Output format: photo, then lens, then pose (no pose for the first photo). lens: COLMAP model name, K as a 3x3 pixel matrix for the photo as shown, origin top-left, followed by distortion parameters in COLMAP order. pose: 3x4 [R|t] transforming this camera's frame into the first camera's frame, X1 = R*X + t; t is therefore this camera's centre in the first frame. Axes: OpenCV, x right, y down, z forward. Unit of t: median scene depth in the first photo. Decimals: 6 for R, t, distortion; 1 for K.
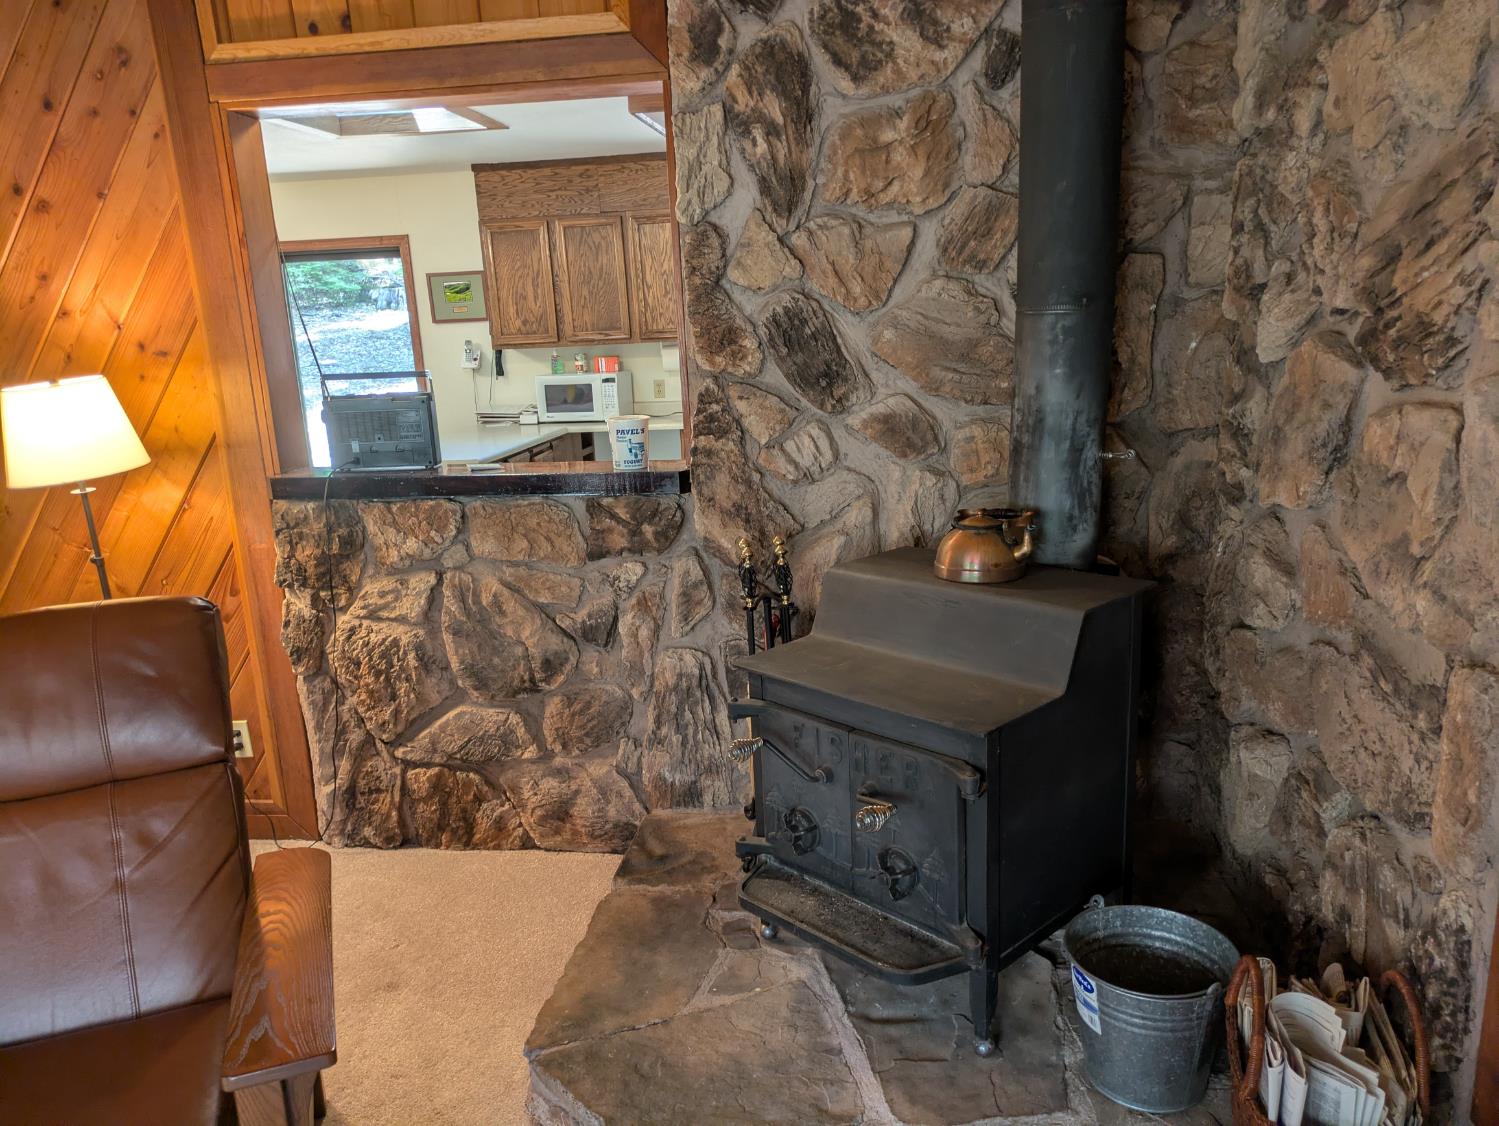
lens RADIAL K [[1129.9, 0, 748.1], [0, 1129.9, 580.3], [0, 0, 1]] dist [0.035437, -0.006578]
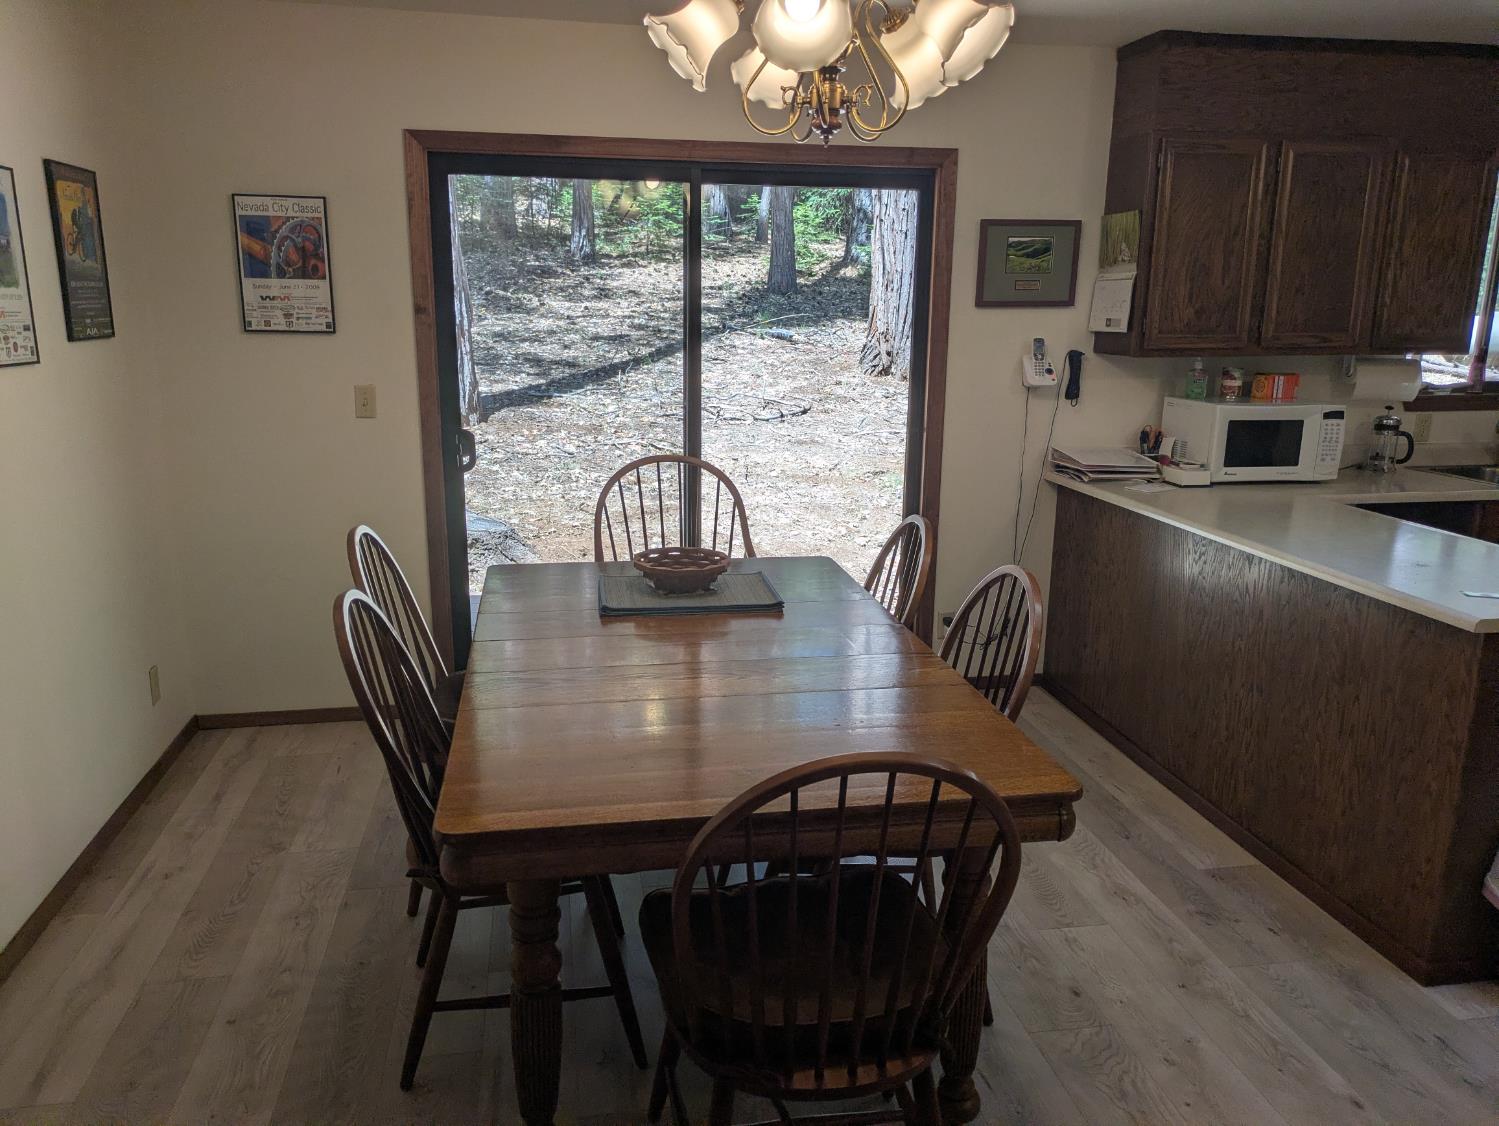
lens RADIAL K [[1118.2, 0, 749.5], [0, 1118.2, 563.0], [0, 0, 1]] dist [0.030518, -0.001603]
pose [[0.949125, -0.017044, 0.314438, -0.598623], [0.021126, 0.999731, -0.009579, -0.096501], [-0.314190, 0.015734, 0.949230, 0.517750]]
